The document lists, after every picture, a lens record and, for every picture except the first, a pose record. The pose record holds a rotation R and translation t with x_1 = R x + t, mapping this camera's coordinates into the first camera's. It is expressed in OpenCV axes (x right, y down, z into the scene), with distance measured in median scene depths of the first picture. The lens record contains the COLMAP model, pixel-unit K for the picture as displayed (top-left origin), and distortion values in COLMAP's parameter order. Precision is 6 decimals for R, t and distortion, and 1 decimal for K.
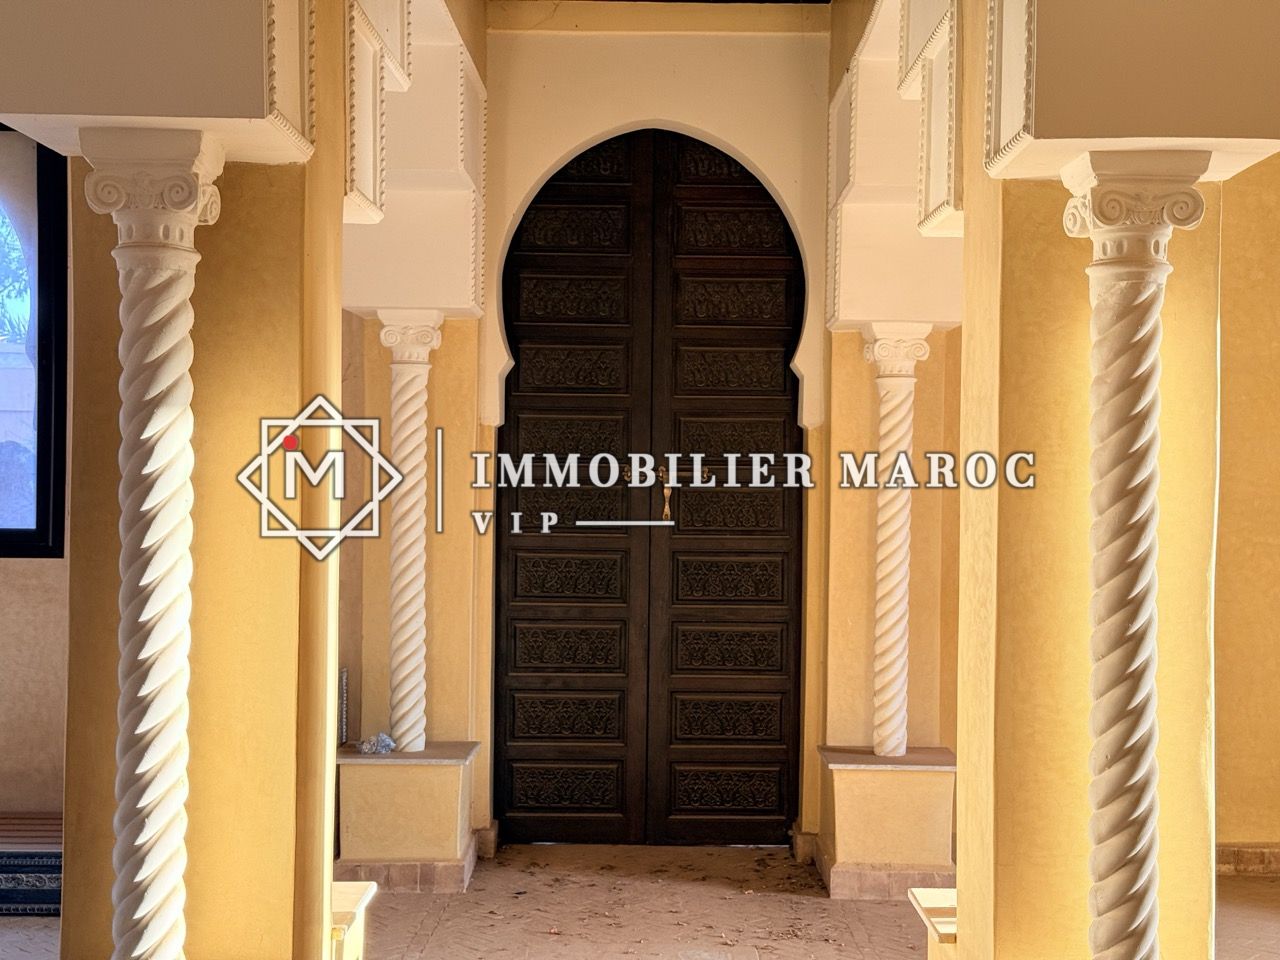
lens RADIAL K [[1790.7, 0, 647.7], [0, 1790.7, 487.2], [0, 0, 1]] dist [0.112232, 0.000000]
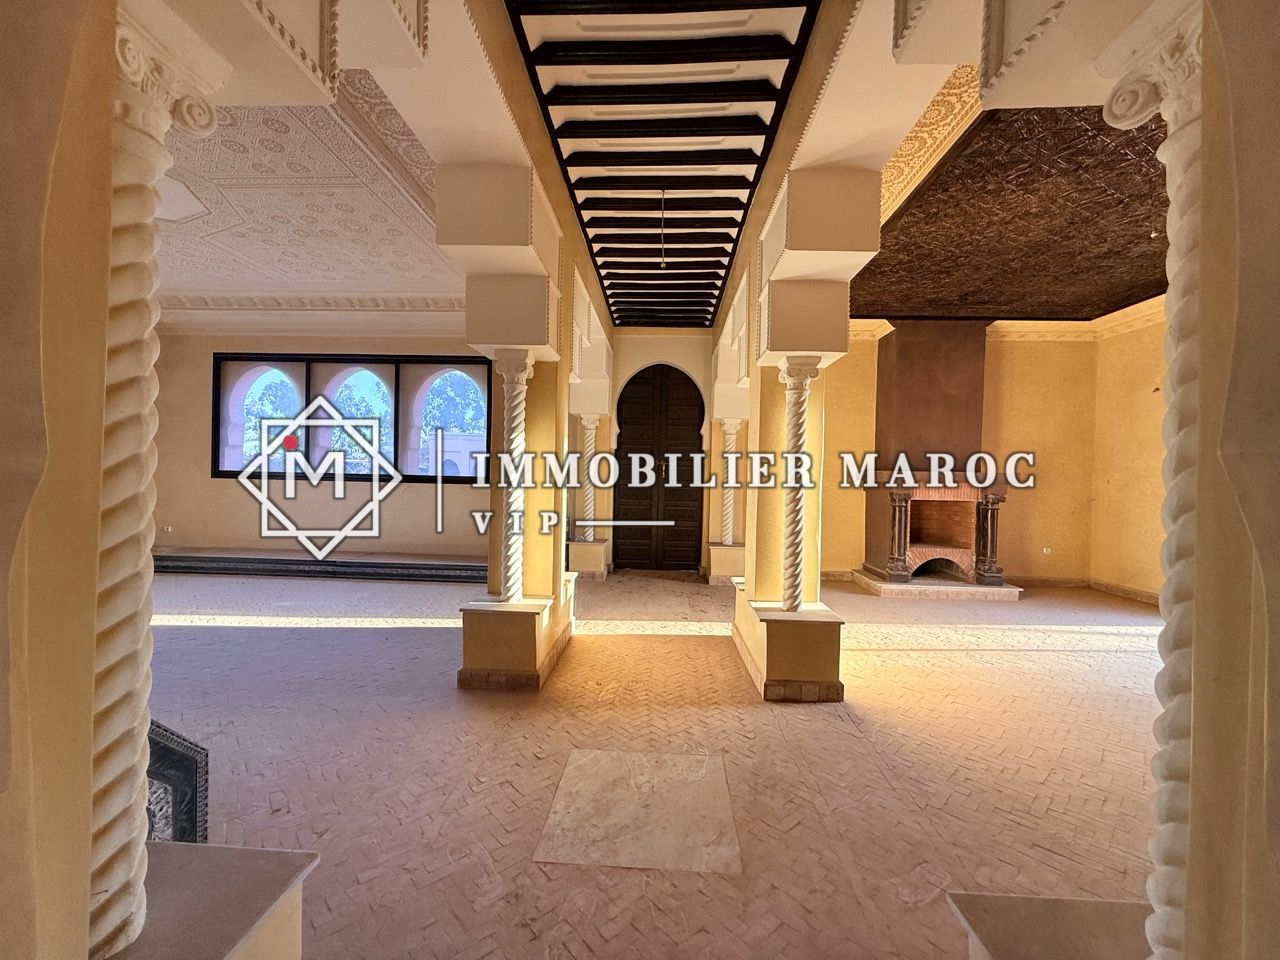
lens RADIAL K [[512.2, 0, 638.0], [0, 512.2, 480.9], [0, 0, 1]] dist [-0.000043, -0.000007]
pose [[0.998984, 0.011521, -0.043580, 0.005442], [-0.011297, 0.999922, 0.005379, 0.025384], [0.043638, -0.004881, 0.999035, 0.012313]]
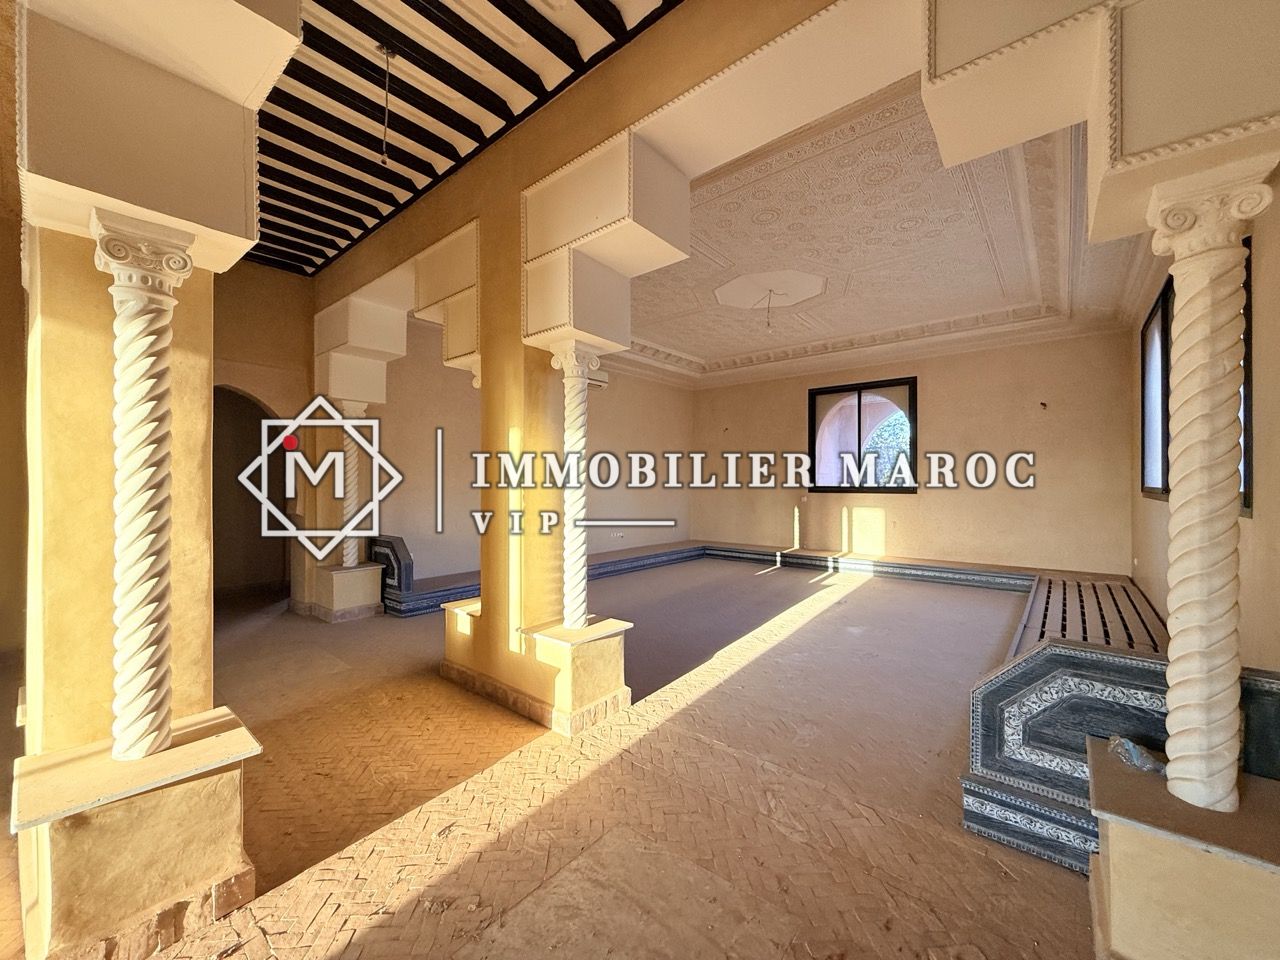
lens RADIAL K [[512.2, 0, 638.8], [0, 512.2, 482.4], [0, 0, 1]] dist [-0.000043, -0.000007]
pose [[-0.640870, -0.011676, -0.767560, 0.182582], [-0.010028, 0.999926, -0.006838, 0.025459], [0.767584, 0.003315, -0.640940, 1.032270]]
